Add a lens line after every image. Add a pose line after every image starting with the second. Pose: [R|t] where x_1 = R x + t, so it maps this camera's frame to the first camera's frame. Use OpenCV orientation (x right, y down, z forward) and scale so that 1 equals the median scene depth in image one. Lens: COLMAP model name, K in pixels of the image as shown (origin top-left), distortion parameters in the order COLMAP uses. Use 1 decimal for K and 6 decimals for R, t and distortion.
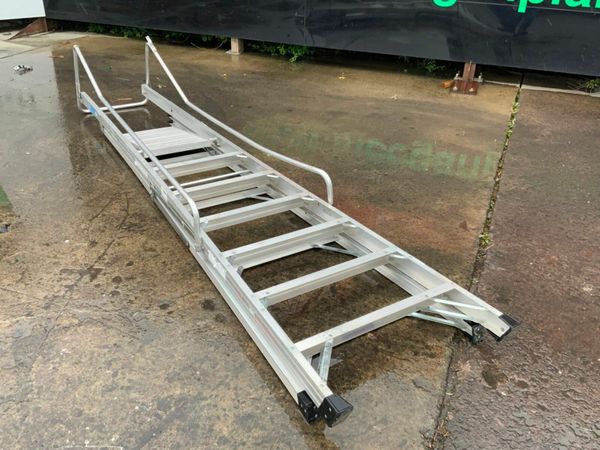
lens RADIAL K [[561.0, 0, 300.0], [0, 561.0, 225.0], [0, 0, 1]] dist [0.143890, -0.334364]
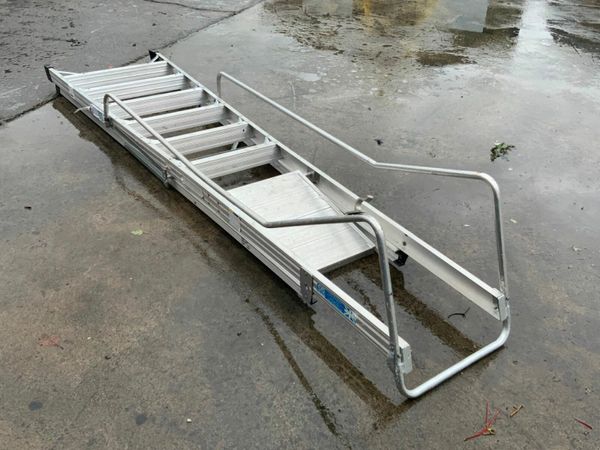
lens RADIAL K [[561.0, 0, 300.0], [0, 561.0, 225.0], [0, 0, 1]] dist [0.143890, -0.334364]
pose [[-0.995933, -0.048744, -0.075768, -0.232749], [-0.089587, 0.446732, 0.890171, -0.901409], [-0.009543, 0.893339, -0.449282, 1.553328]]
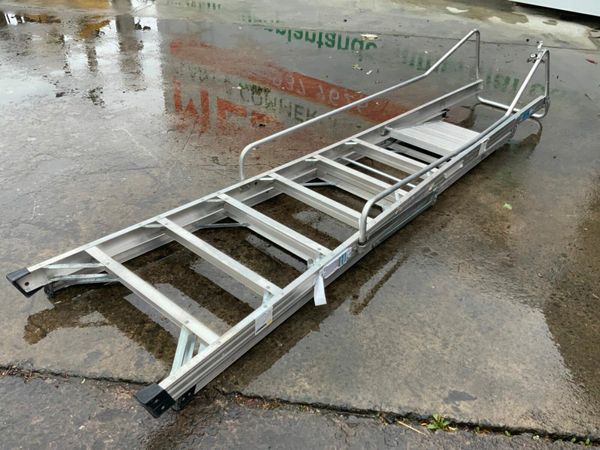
lens RADIAL K [[561.0, 0, 300.0], [0, 561.0, 225.0], [0, 0, 1]] dist [0.143890, -0.334364]
pose [[0.266518, 0.498831, -0.824703, 0.638342], [-0.508392, 0.799697, 0.319409, -0.249871], [0.818844, 0.334144, 0.466736, 0.486429]]
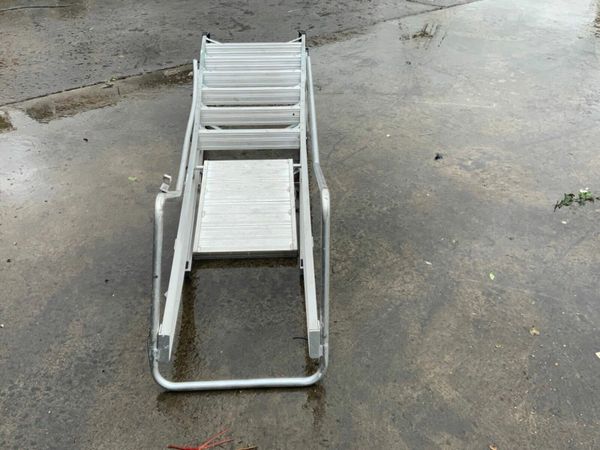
lens RADIAL K [[561.0, 0, 300.0], [0, 561.0, 225.0], [0, 0, 1]] dist [0.143890, -0.334364]
pose [[-0.863801, -0.320443, 0.388798, -0.682015], [0.217991, 0.458011, 0.861804, -0.850617], [-0.454233, 0.829181, -0.325777, 1.437685]]
